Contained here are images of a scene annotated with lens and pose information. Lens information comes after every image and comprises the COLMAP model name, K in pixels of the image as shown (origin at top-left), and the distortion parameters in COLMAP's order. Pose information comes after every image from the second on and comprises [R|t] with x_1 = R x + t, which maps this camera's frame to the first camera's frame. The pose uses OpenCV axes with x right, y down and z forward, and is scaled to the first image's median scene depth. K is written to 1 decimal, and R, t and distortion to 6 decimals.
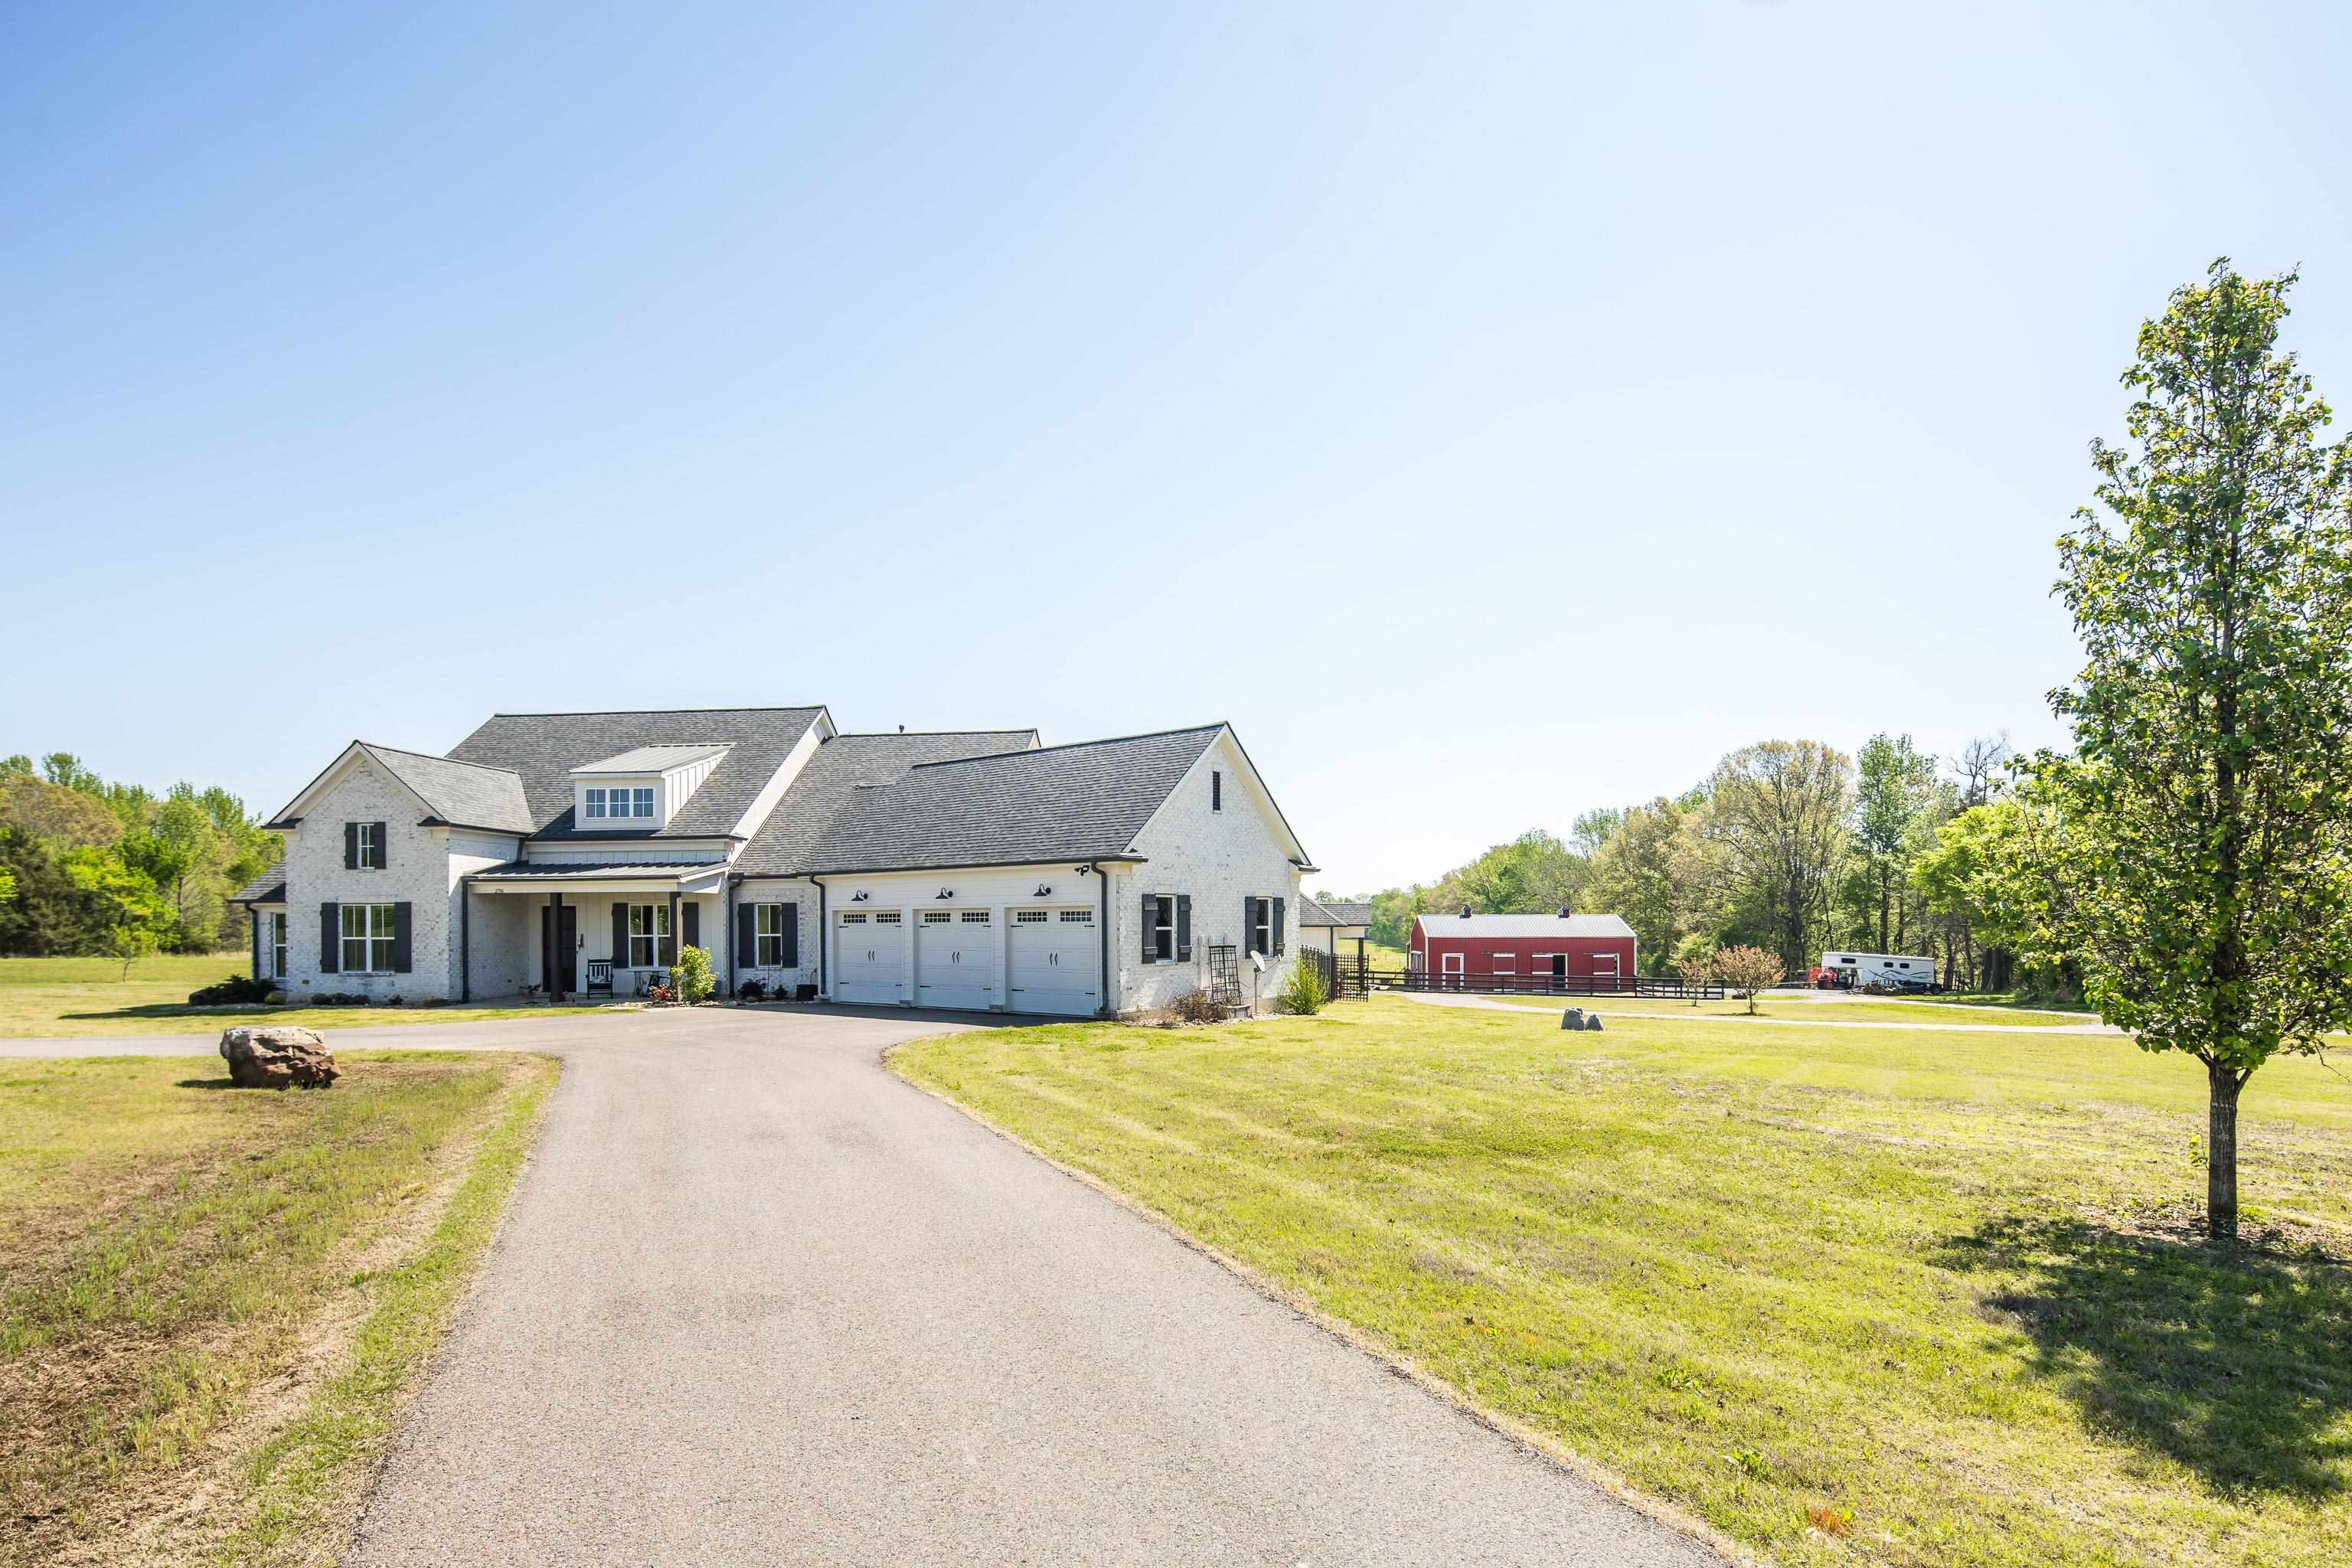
lens RADIAL K [[1139.0, 0, 1167.5], [0, 1139.0, 735.9], [0, 0, 1]] dist [0.000095, -0.000405]
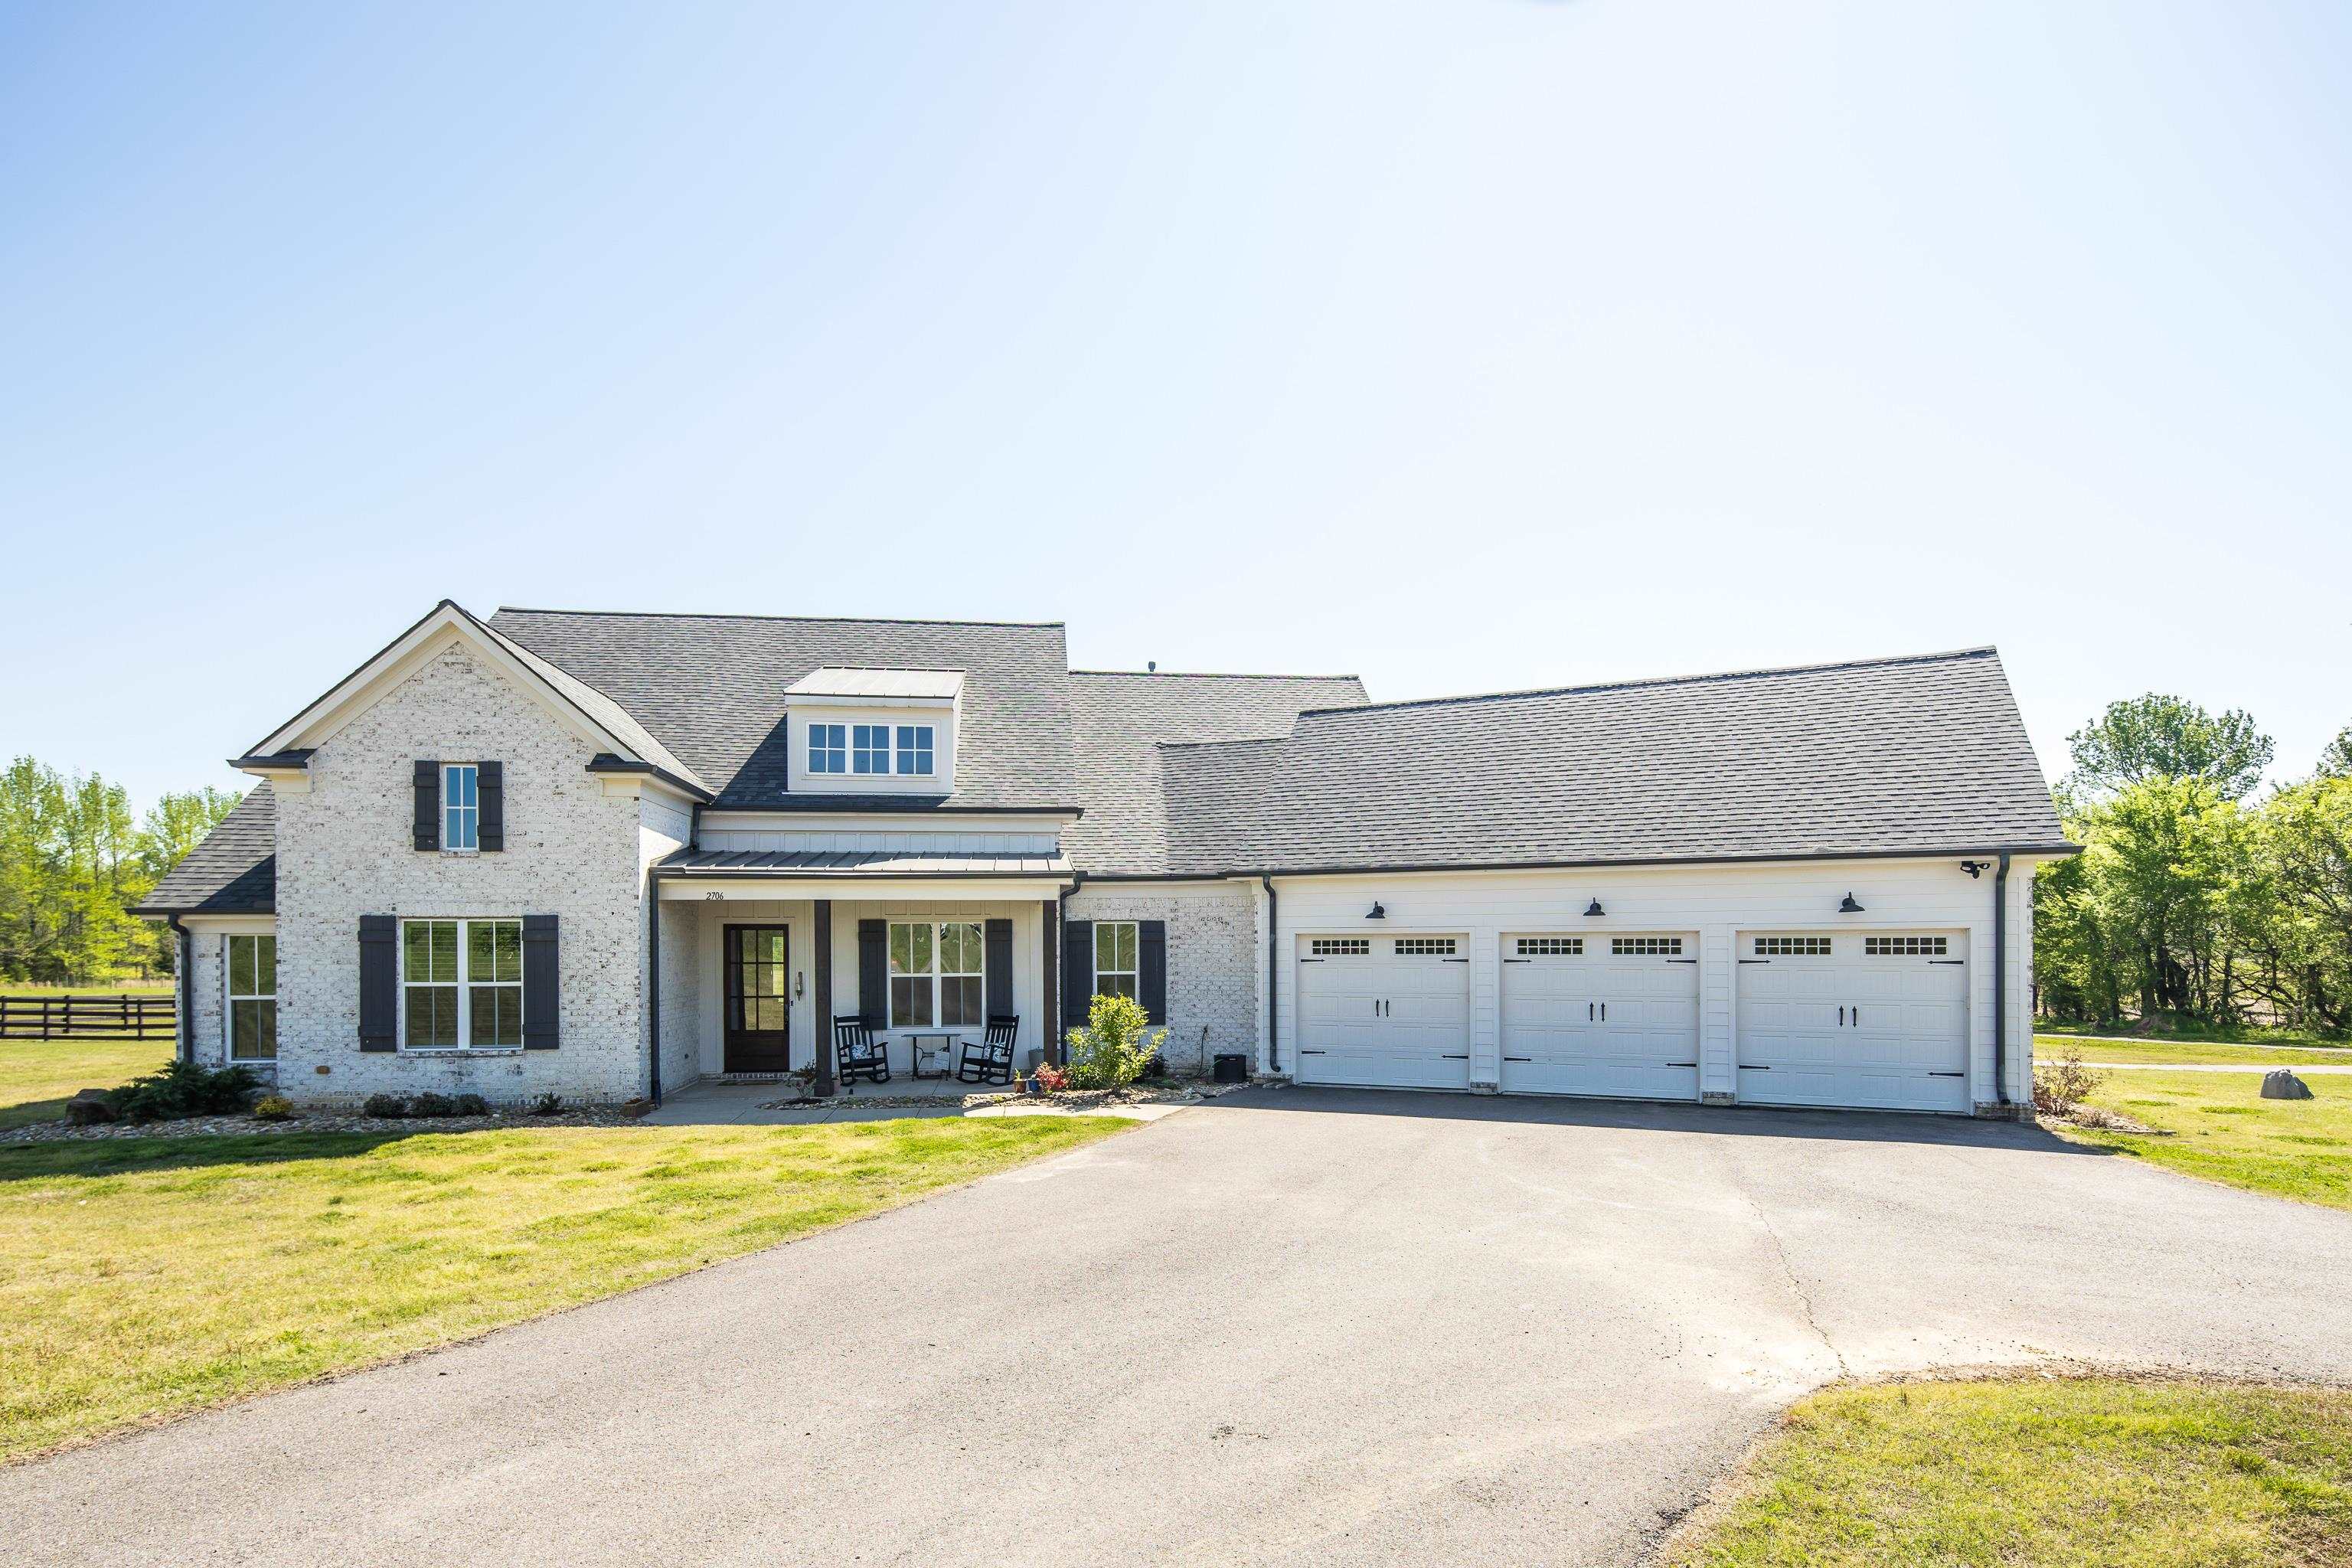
lens RADIAL K [[1114.5, 0, 957.3], [0, 1114.5, 778.8], [0, 0, 1]] dist [-0.000813, -0.000447]
pose [[0.974406, 0.034694, 0.222101, -0.591957], [-0.037925, 0.999228, 0.010299, 0.069686], [-0.221572, -0.018458, 0.974969, 0.450874]]
